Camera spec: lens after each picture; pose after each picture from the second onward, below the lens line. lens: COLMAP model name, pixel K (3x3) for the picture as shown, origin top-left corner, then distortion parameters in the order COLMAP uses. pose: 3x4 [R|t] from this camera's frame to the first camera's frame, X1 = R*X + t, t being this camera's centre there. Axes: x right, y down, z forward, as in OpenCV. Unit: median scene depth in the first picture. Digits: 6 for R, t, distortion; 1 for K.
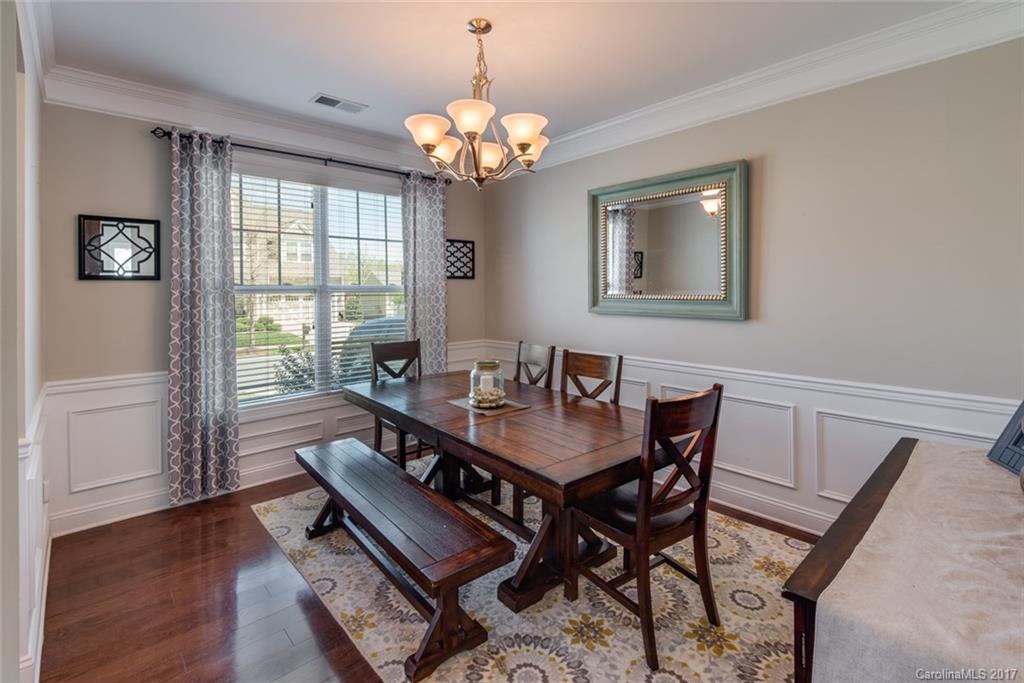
lens RADIAL K [[462.1, 0, 517.0], [0, 462.1, 291.3], [0, 0, 1]] dist [0.004298, -0.005282]
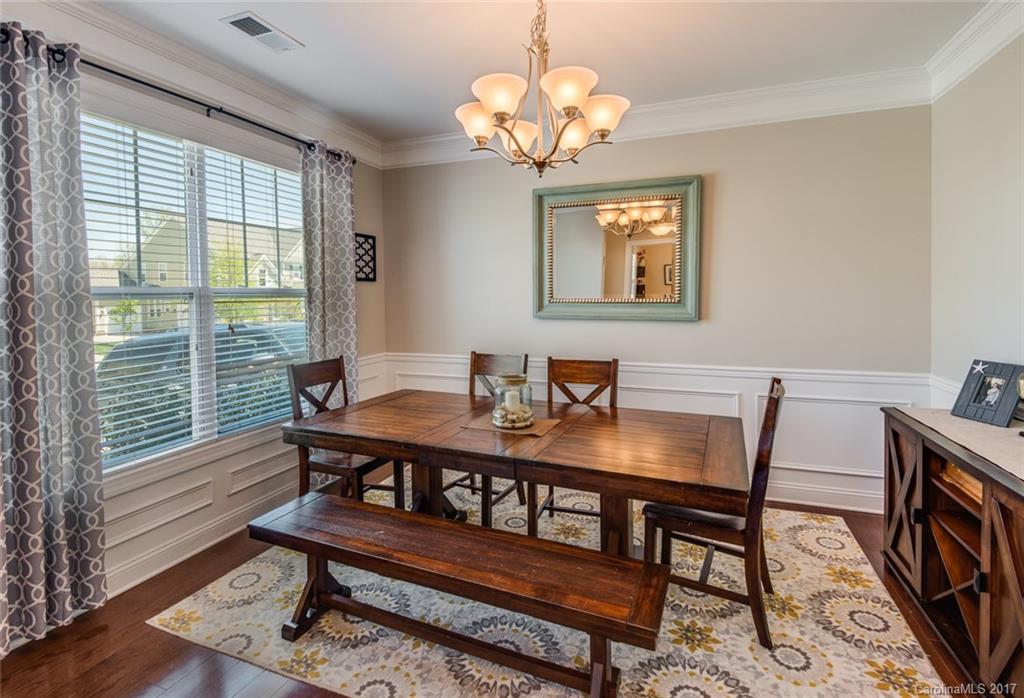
lens RADIAL K [[481.2, 0, 498.8], [0, 481.2, 307.1], [0, 0, 1]] dist [-0.001055, -0.003525]
pose [[0.893614, -0.012477, 0.448662, -0.410754], [0.003467, 0.999776, 0.020898, 0.003849], [-0.448823, -0.017119, 0.893457, 0.168138]]
